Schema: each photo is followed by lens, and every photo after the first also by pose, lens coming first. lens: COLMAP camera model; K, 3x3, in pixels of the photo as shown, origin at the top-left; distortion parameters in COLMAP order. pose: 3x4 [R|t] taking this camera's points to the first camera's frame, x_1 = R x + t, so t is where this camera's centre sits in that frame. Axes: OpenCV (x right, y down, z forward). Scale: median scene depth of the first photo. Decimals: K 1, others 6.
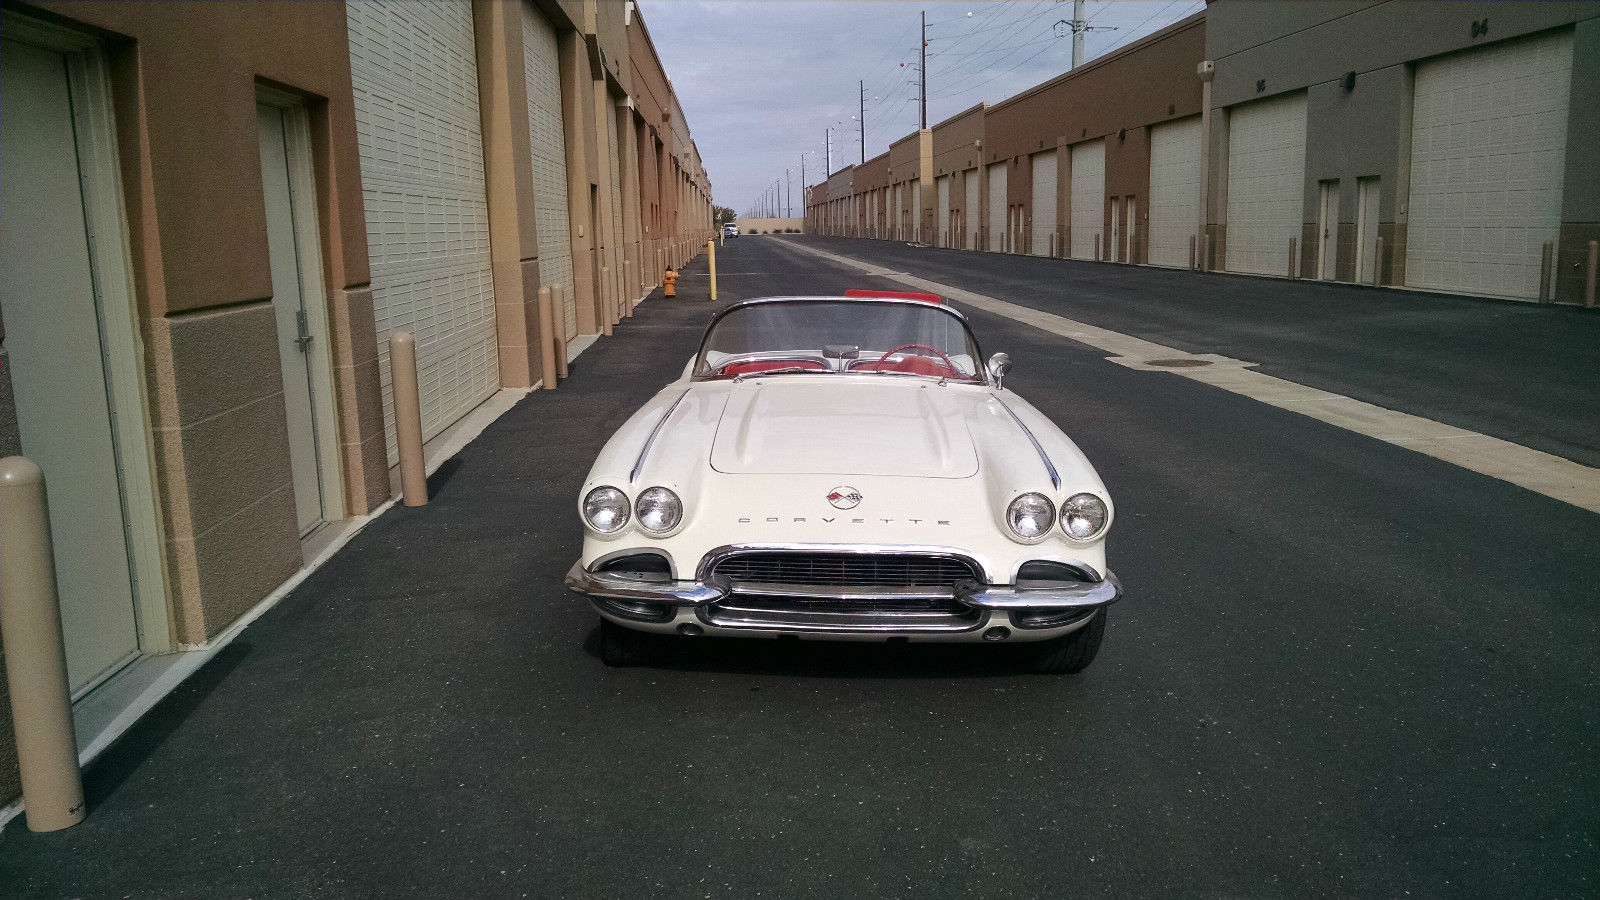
lens RADIAL K [[1212.8, 0, 800.0], [0, 1212.8, 450.0], [0, 0, 1]] dist [0.045274, -0.099207]
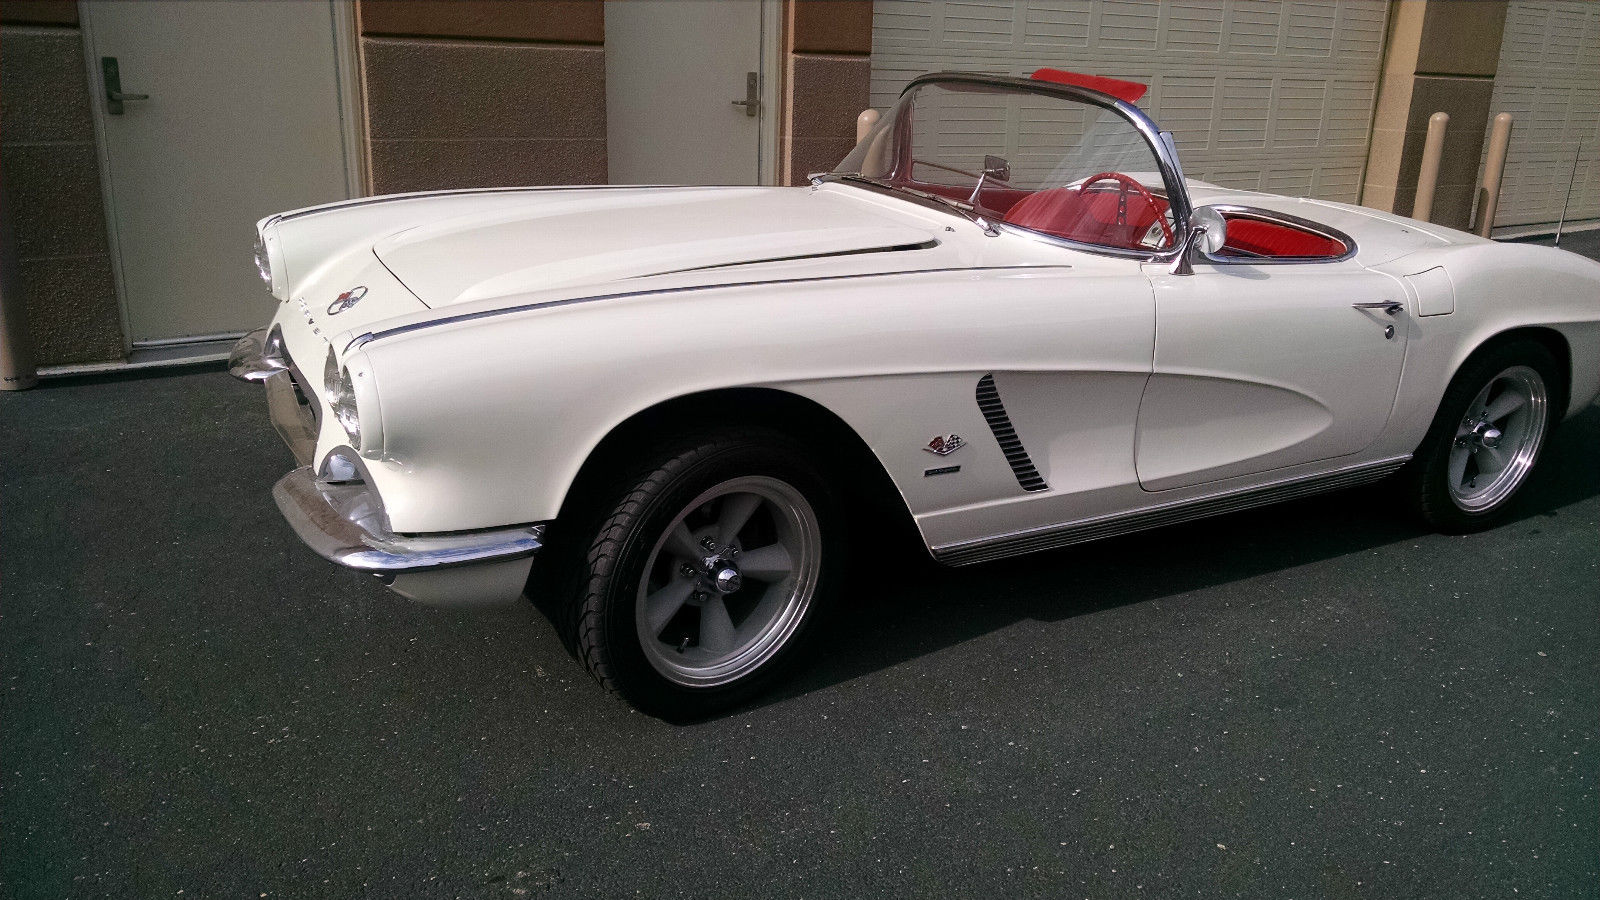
lens RADIAL K [[1212.8, 0, 800.0], [0, 1212.8, 450.0], [0, 0, 1]] dist [0.045274, -0.099207]
pose [[0.503532, 0.305322, -0.808229, 0.635349], [-0.200621, 0.951225, 0.234354, -0.082092], [0.840361, 0.044143, 0.540226, 0.685098]]
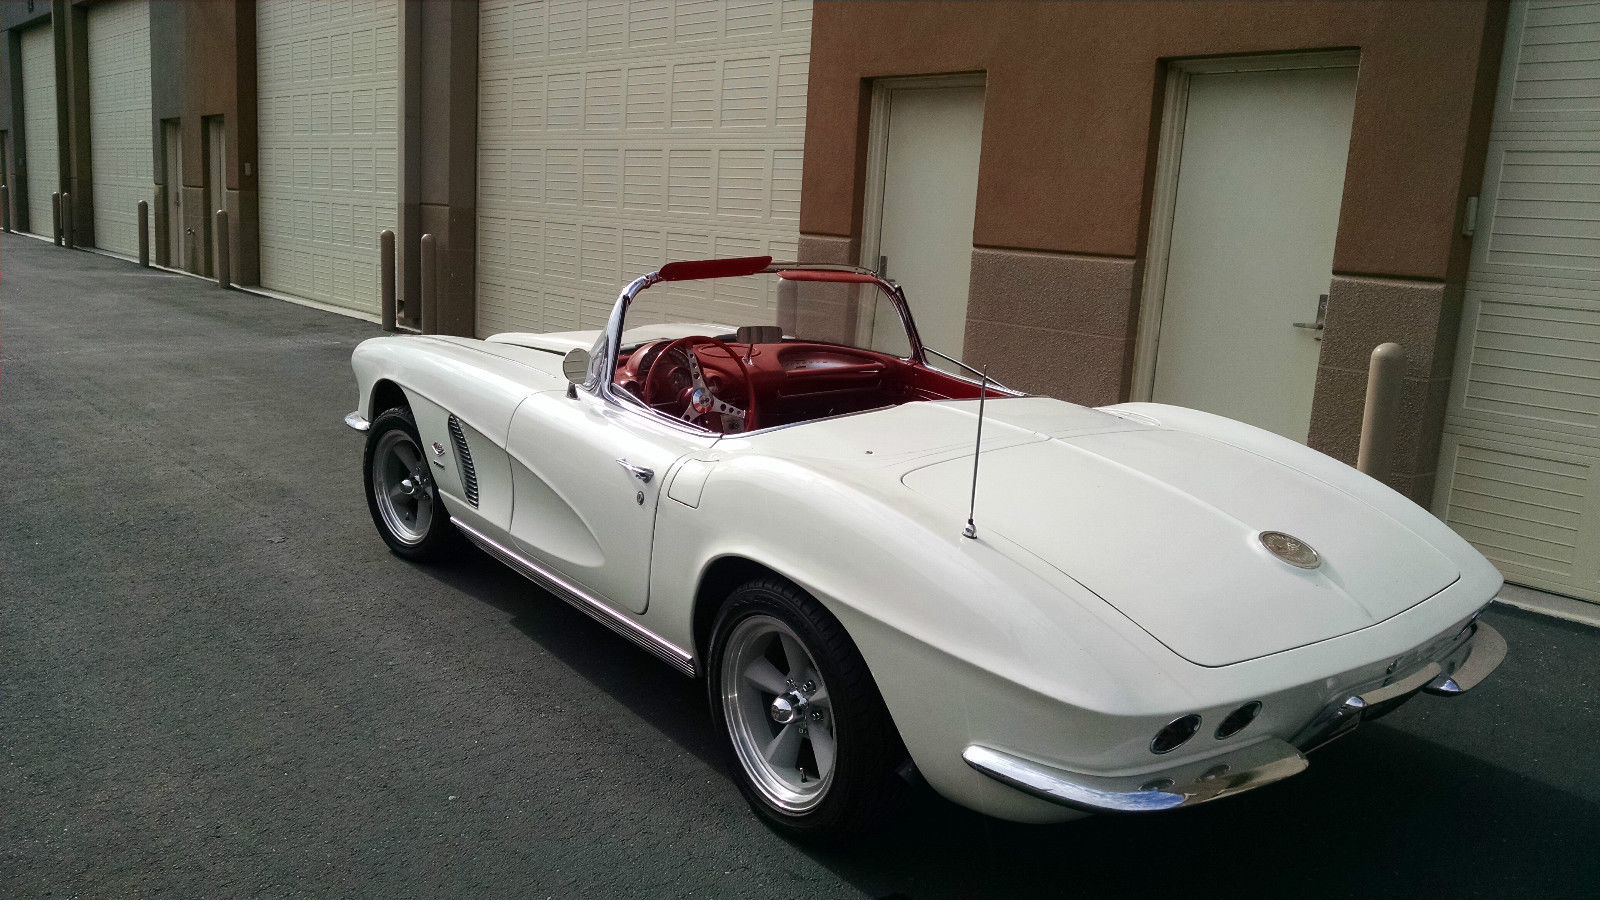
lens RADIAL K [[1192.6, 0, 802.6], [0, 1192.6, 435.1], [0, 0, 1]] dist [0.031167, -0.084047]
pose [[-0.775317, 0.094725, -0.624428, 0.579333], [-0.150832, 0.932308, 0.328711, -0.325630], [0.613297, 0.349039, -0.708547, 1.869144]]
